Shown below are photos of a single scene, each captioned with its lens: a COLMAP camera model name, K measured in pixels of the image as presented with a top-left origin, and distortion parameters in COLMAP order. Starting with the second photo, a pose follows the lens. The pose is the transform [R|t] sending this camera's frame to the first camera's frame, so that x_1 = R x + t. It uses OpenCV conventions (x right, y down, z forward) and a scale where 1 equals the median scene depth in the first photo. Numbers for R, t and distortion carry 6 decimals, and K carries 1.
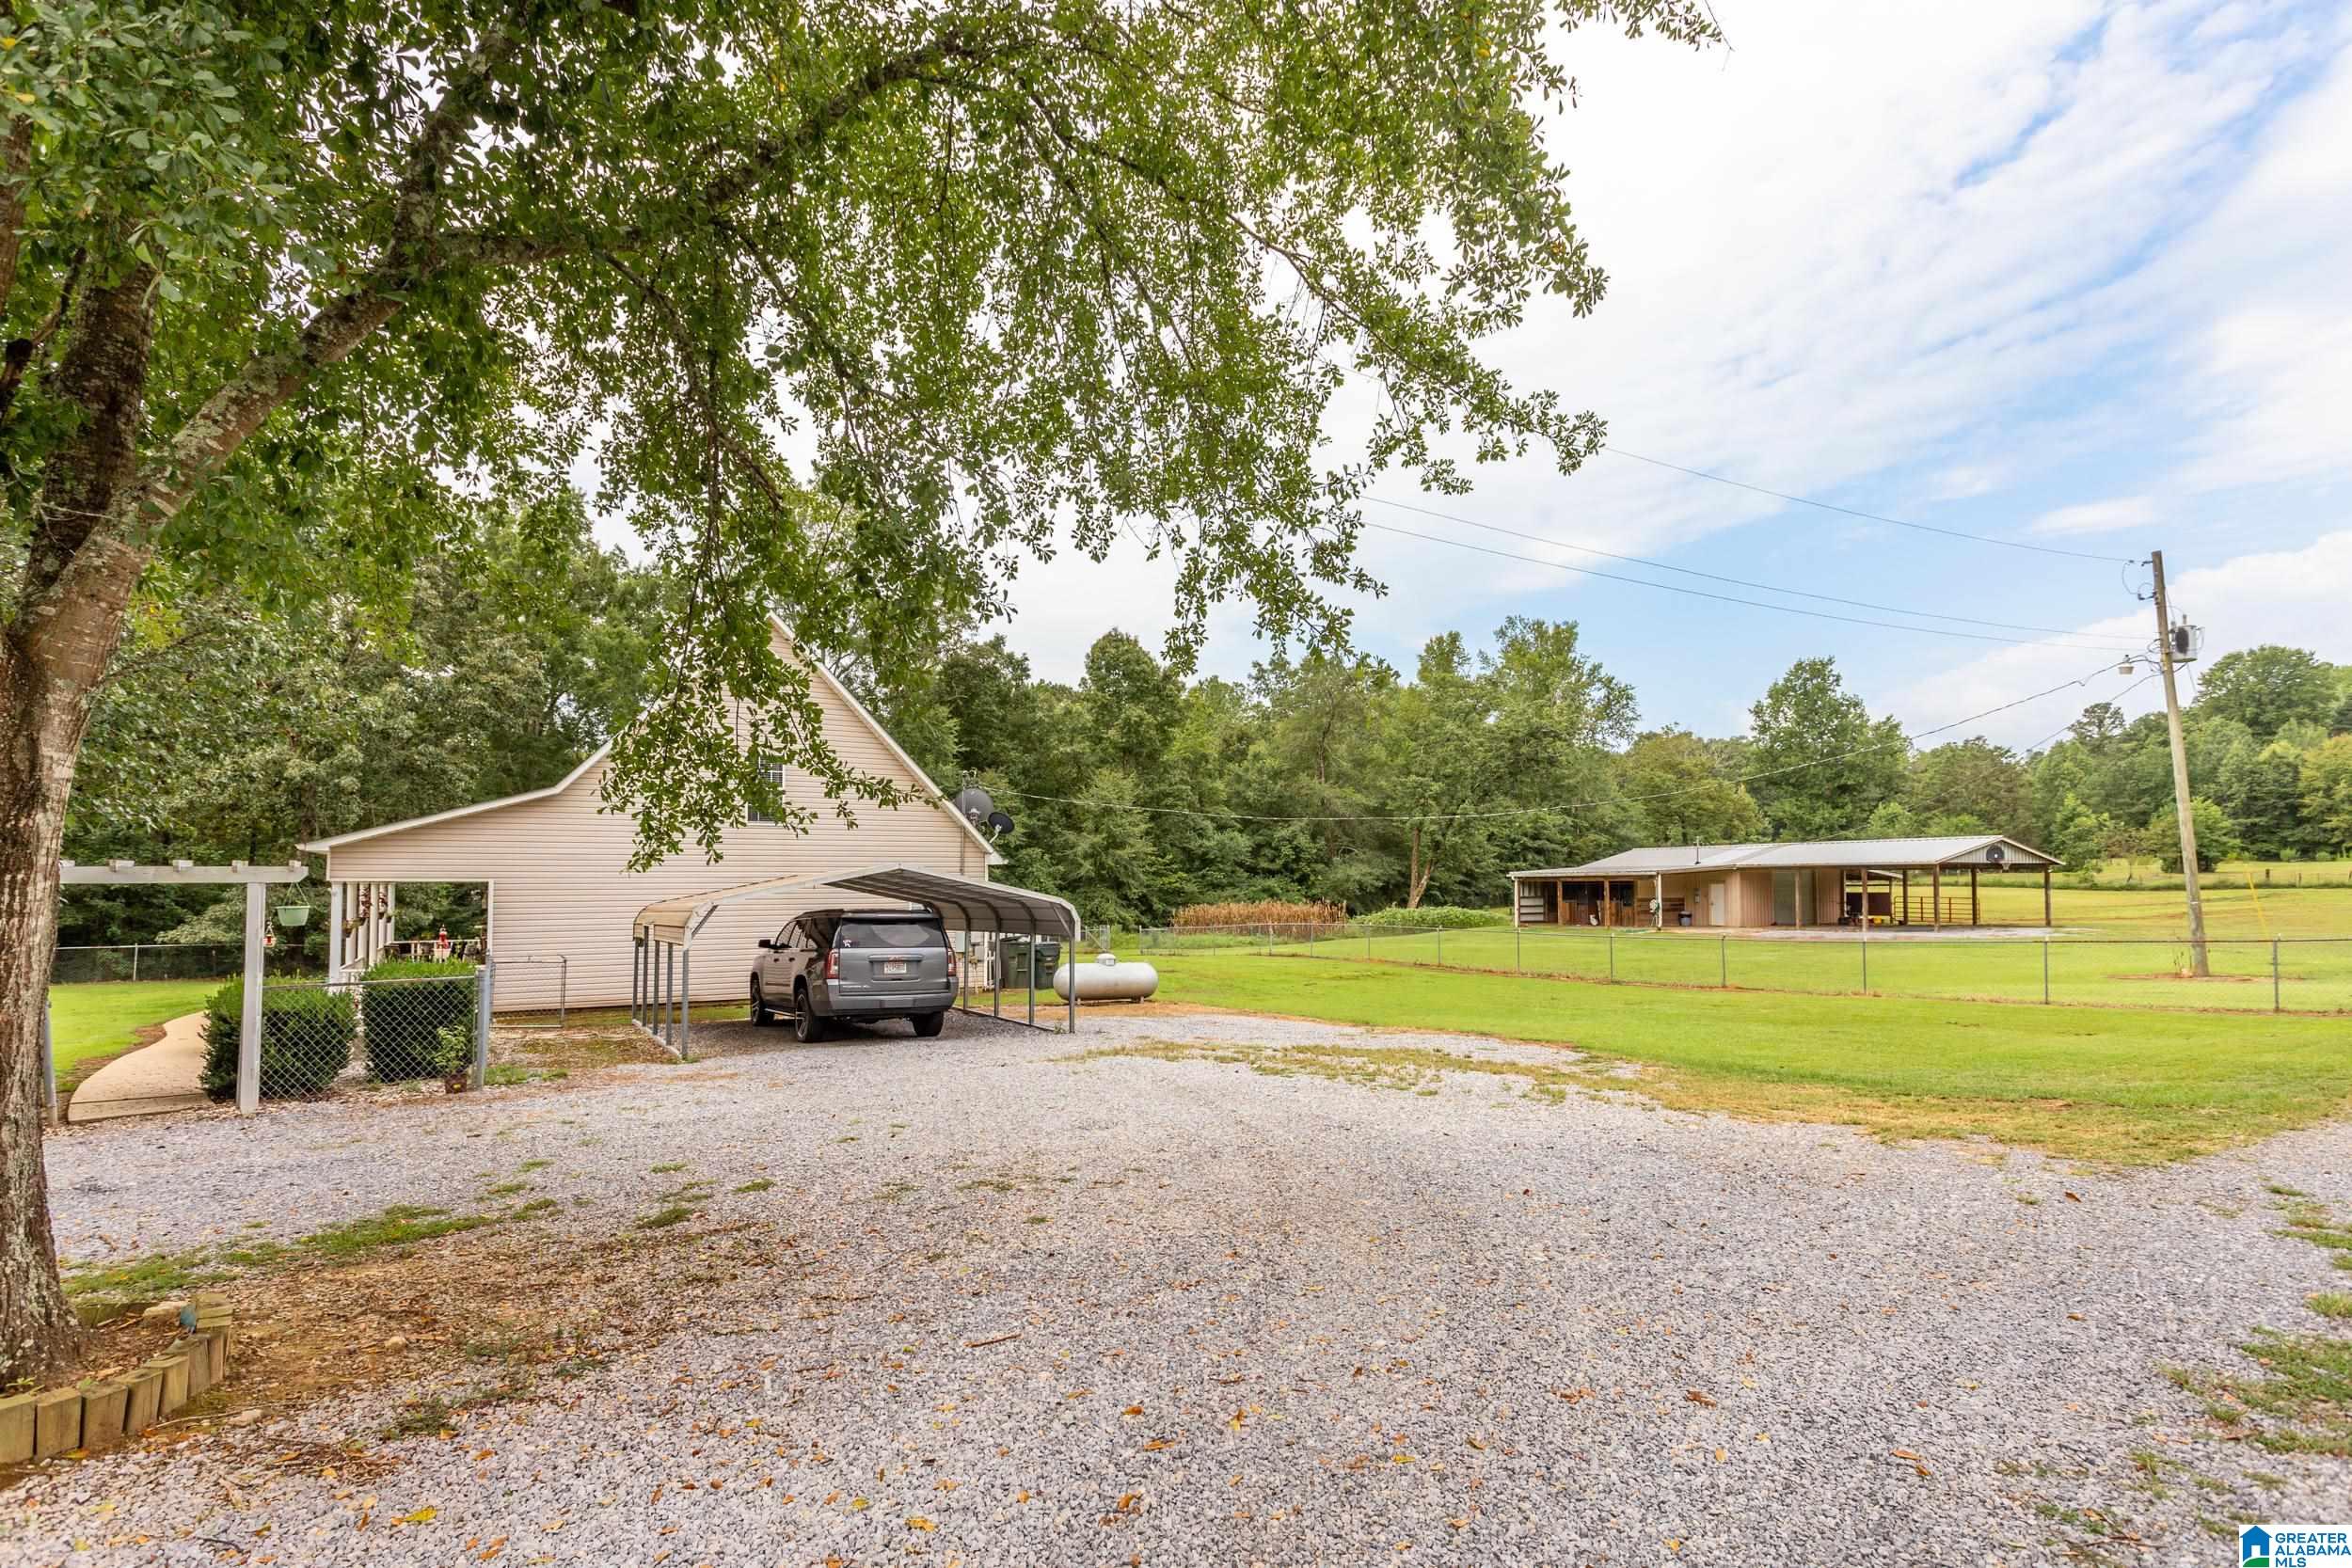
lens RADIAL K [[1168.2, 0, 1169.0], [0, 1168.2, 844.8], [0, 0, 1]] dist [0.003023, 0.014957]
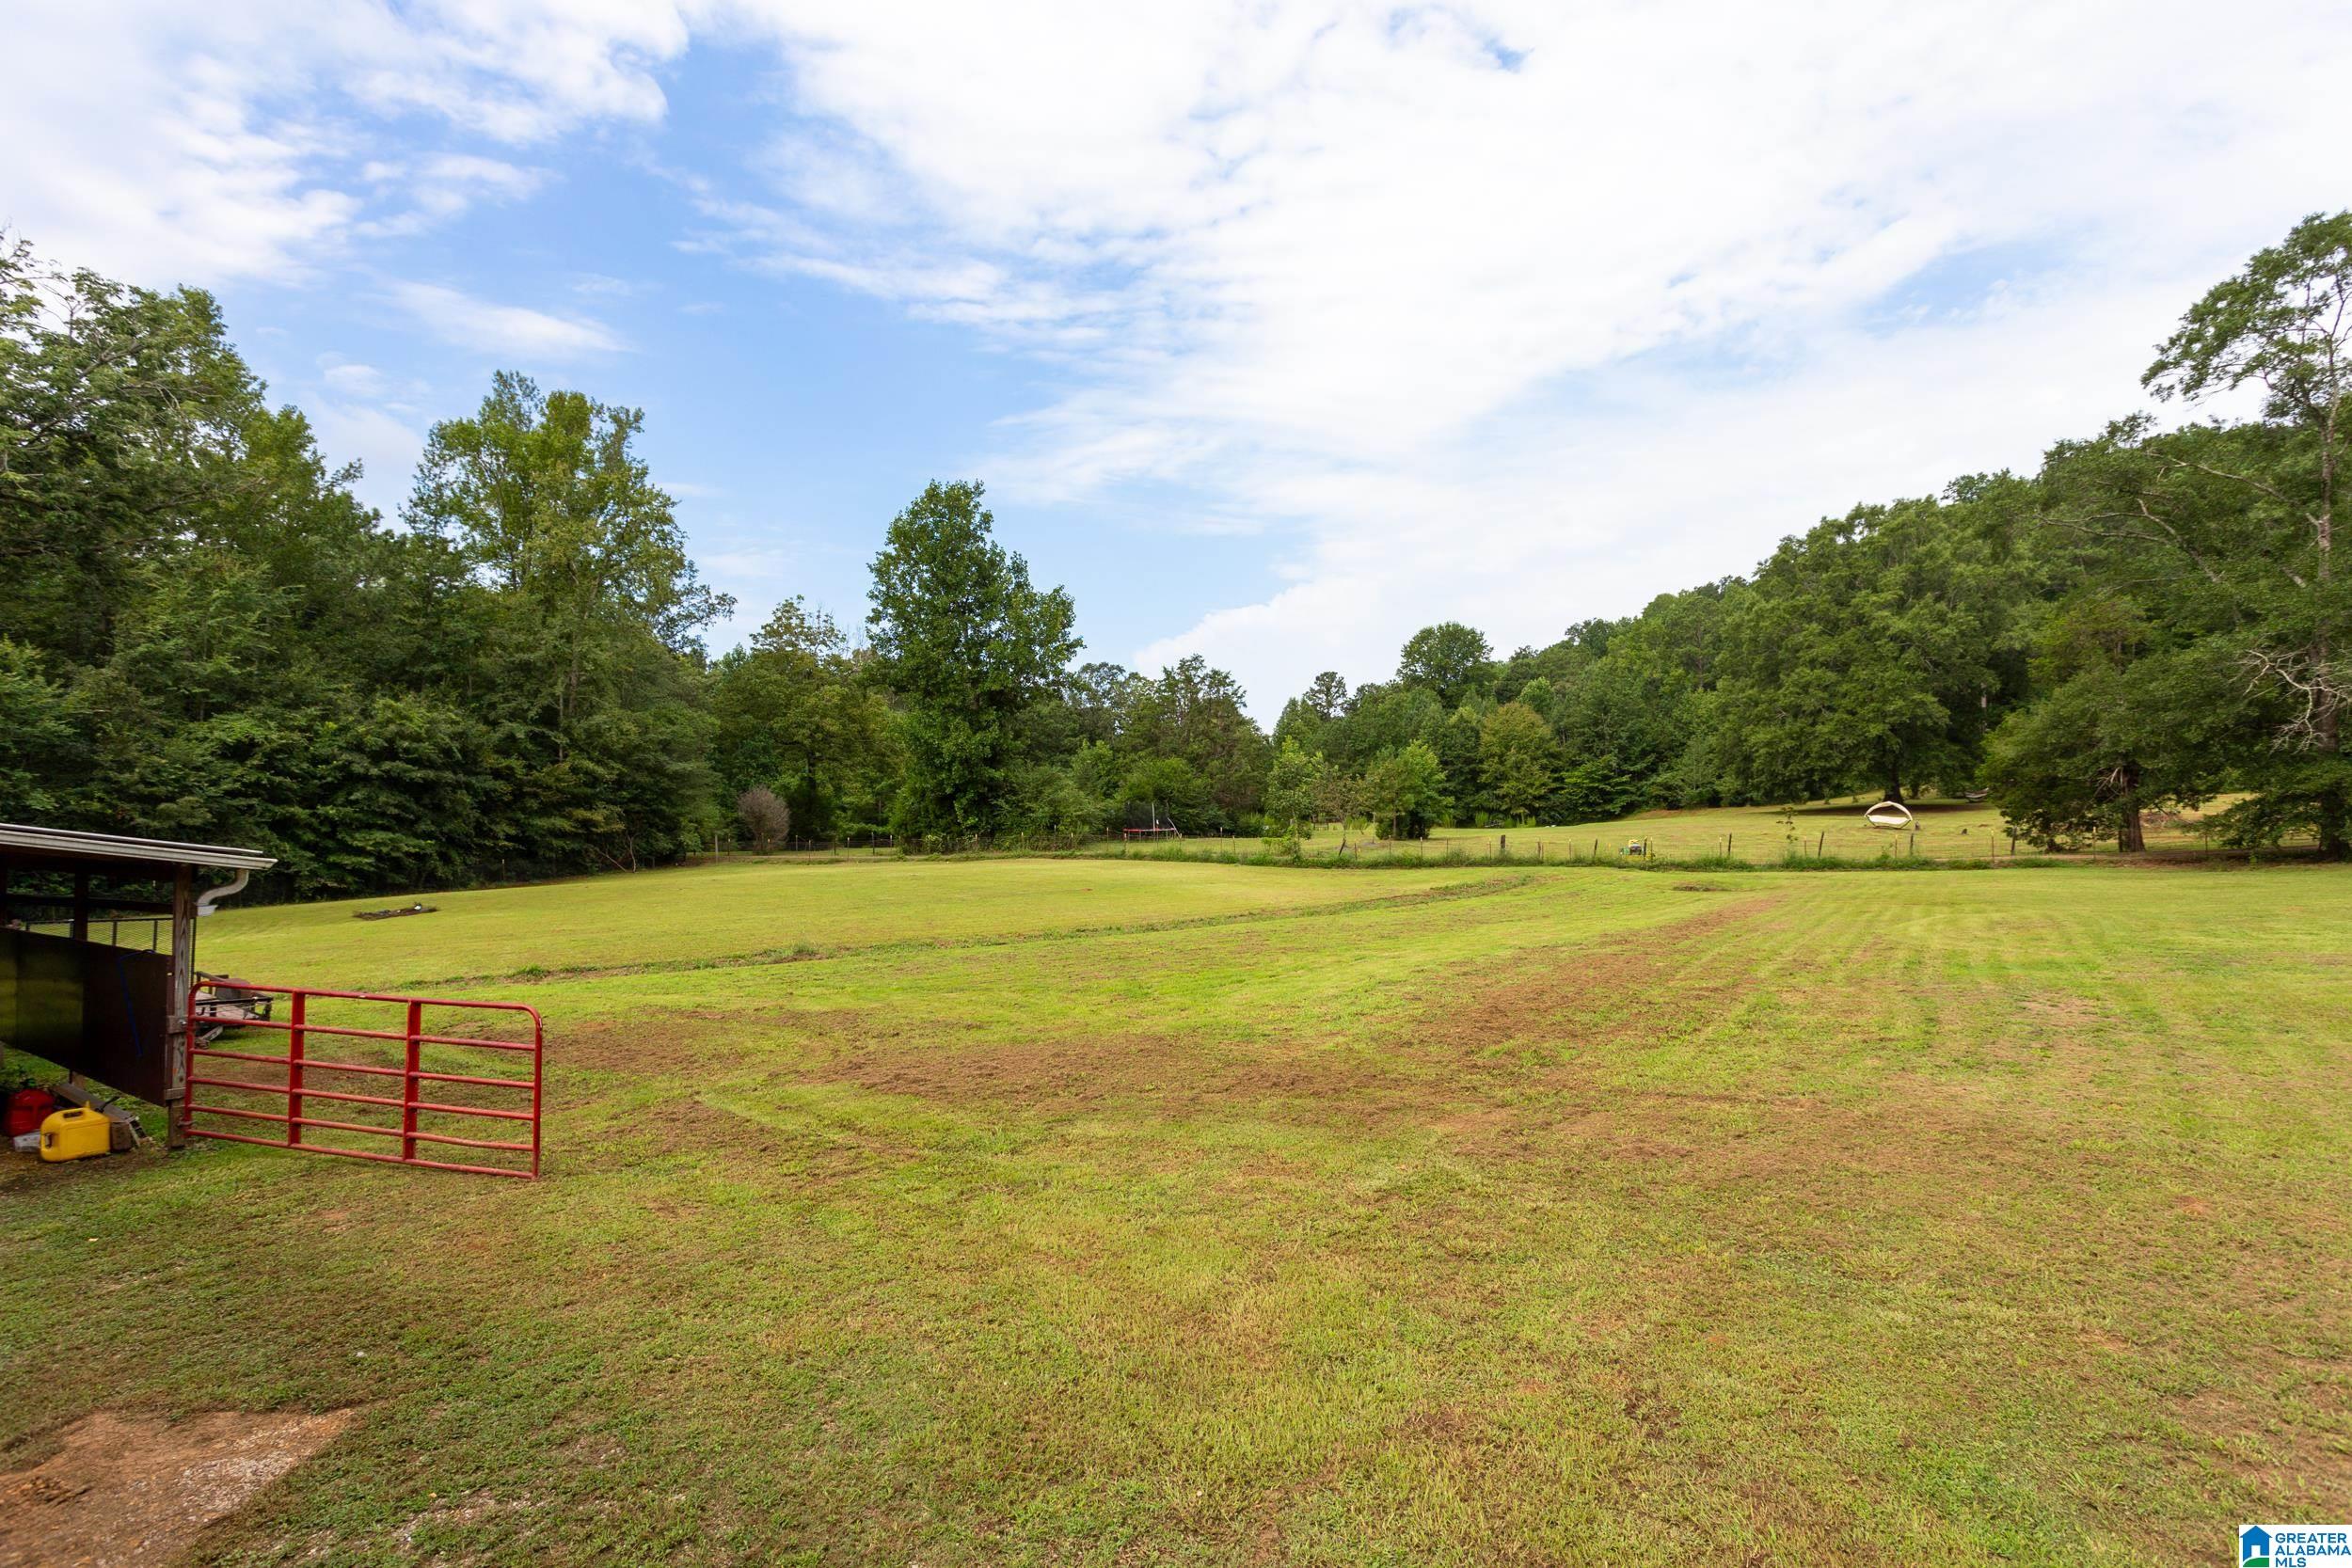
lens RADIAL K [[1168.2, 0, 1169.0], [0, 1168.2, 844.8], [0, 0, 1]] dist [0.003023, 0.014957]
pose [[0.861281, 0.005560, 0.508098, 0.418080], [-0.022425, 0.999382, 0.027076, 0.012126], [-0.507633, -0.034714, 0.860874, 0.511102]]
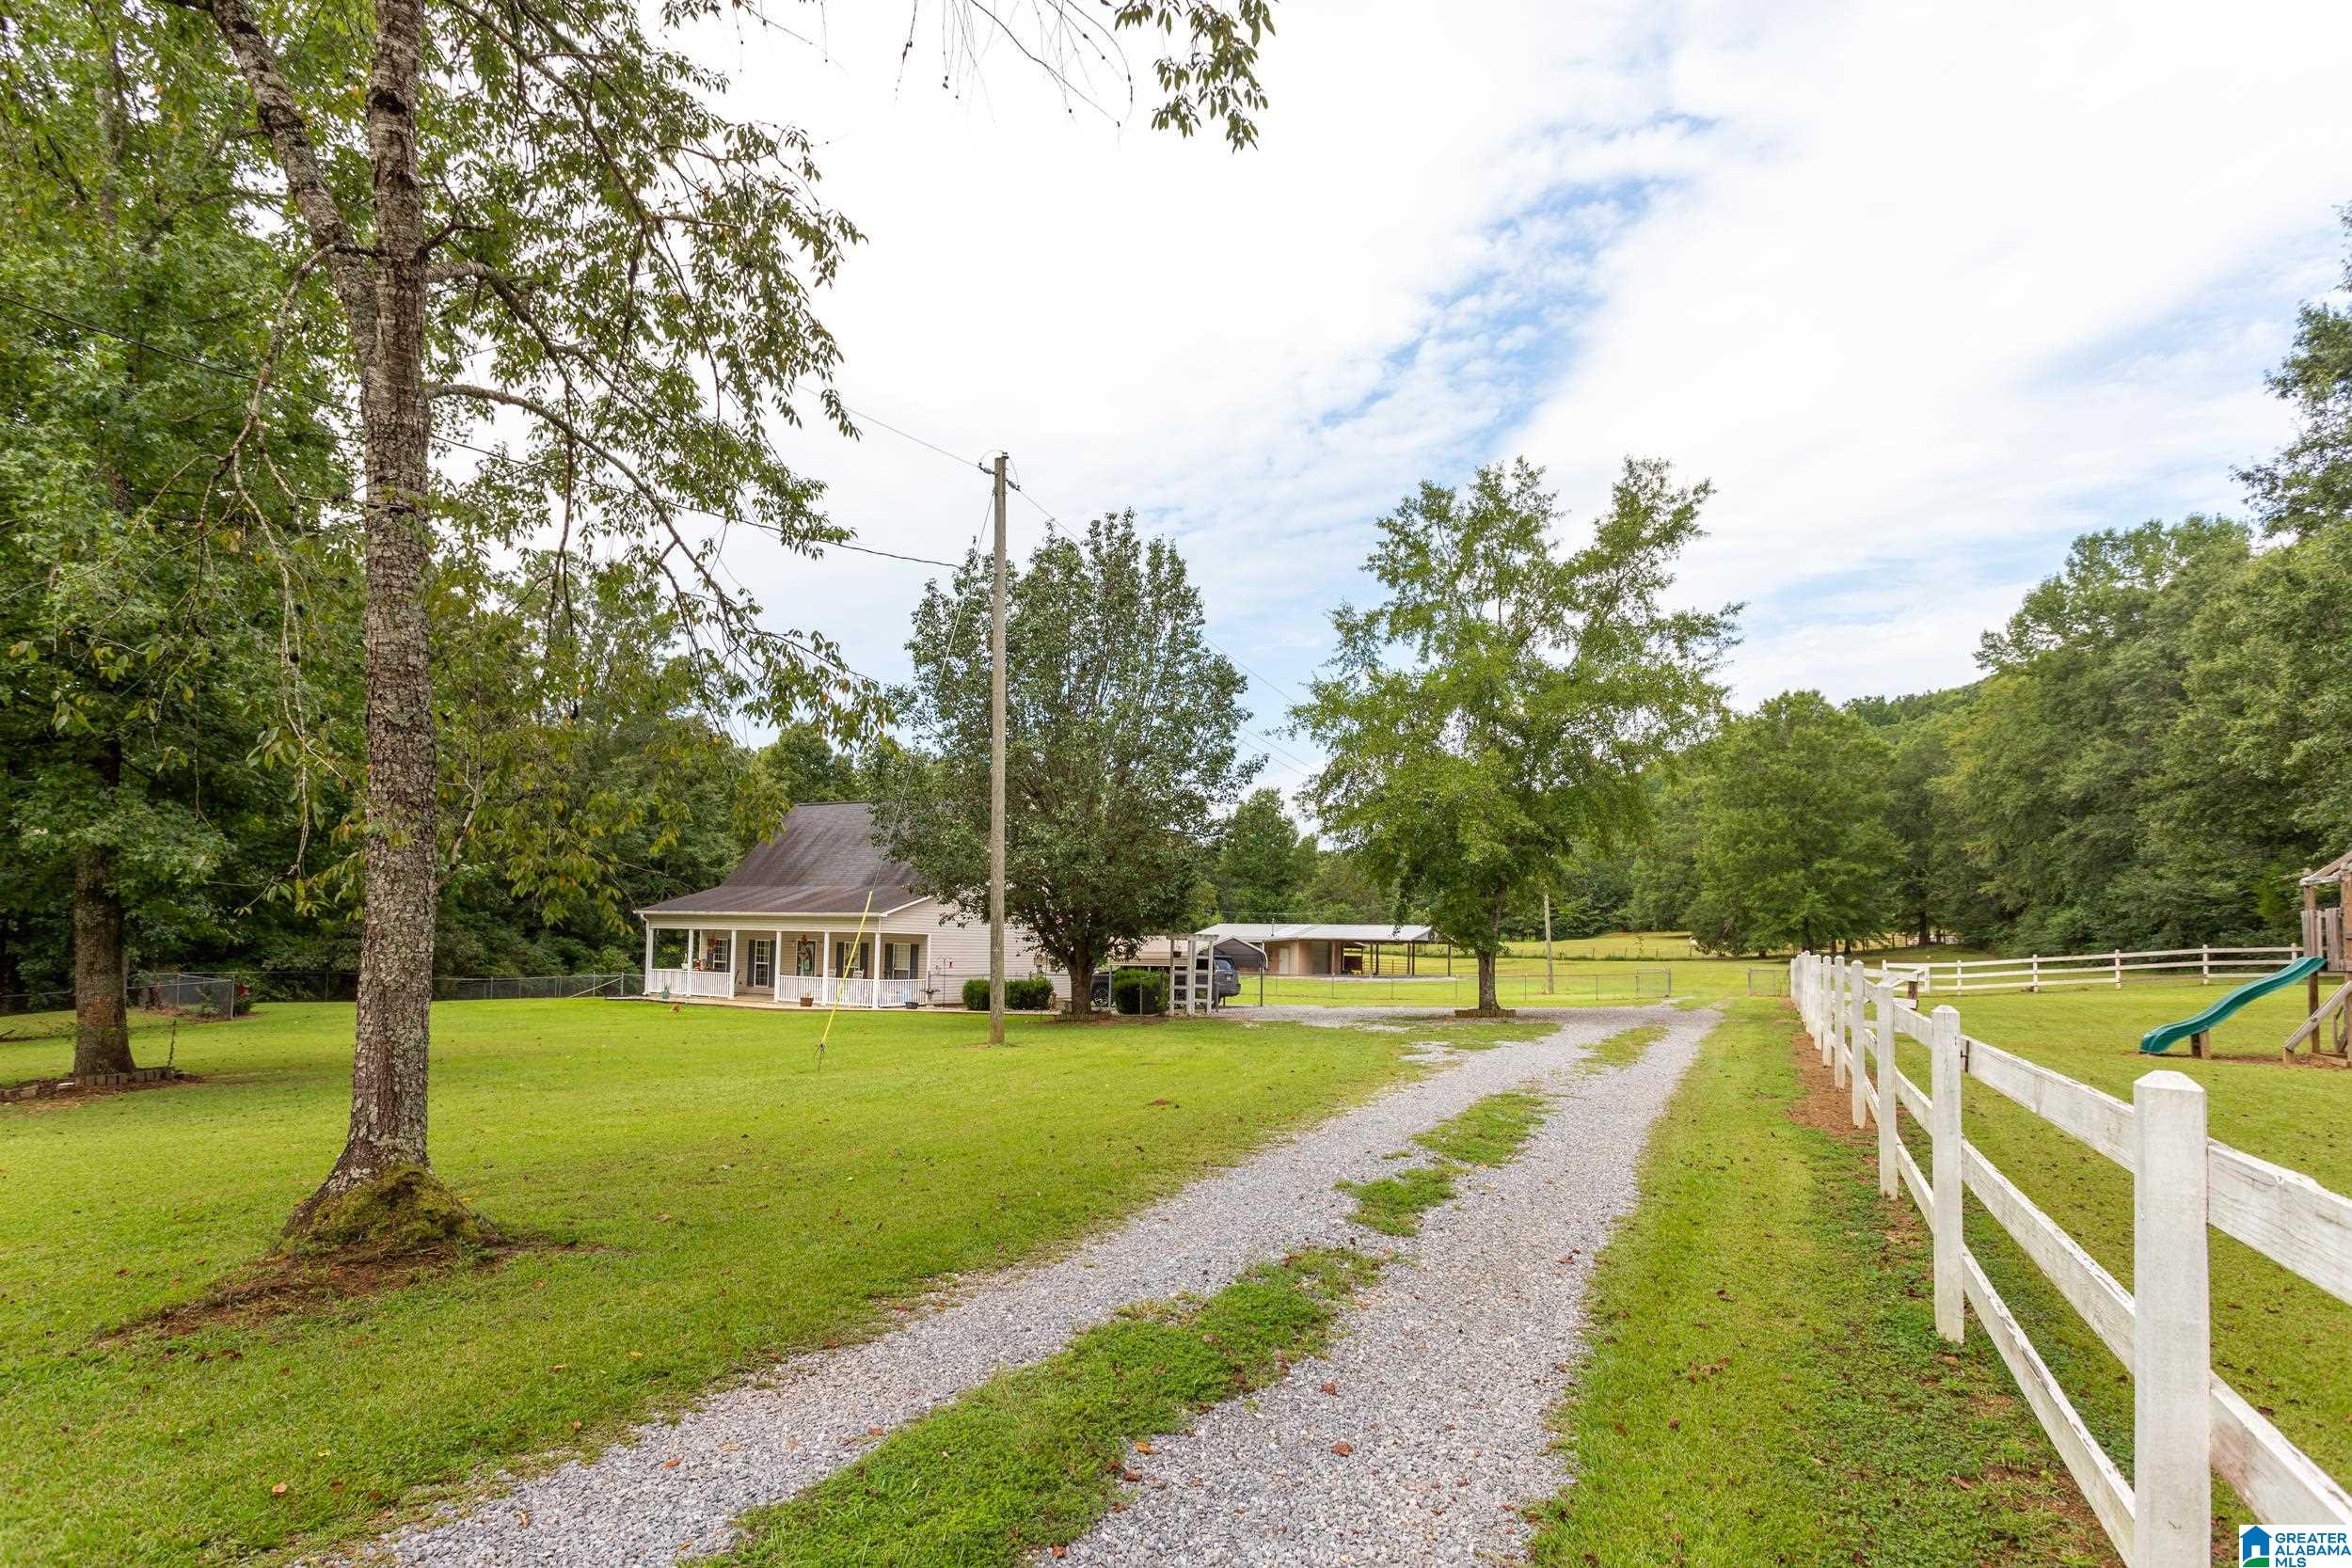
lens RADIAL K [[1146.1, 0, 1127.1], [0, 1146.1, 939.4], [0, 0, 1]] dist [0.003293, 0.000525]
pose [[0.893199, 0.025841, 0.448919, -0.247138], [-0.040149, 0.998943, 0.022380, -0.003862], [-0.447866, -0.038013, 0.893292, -0.181440]]
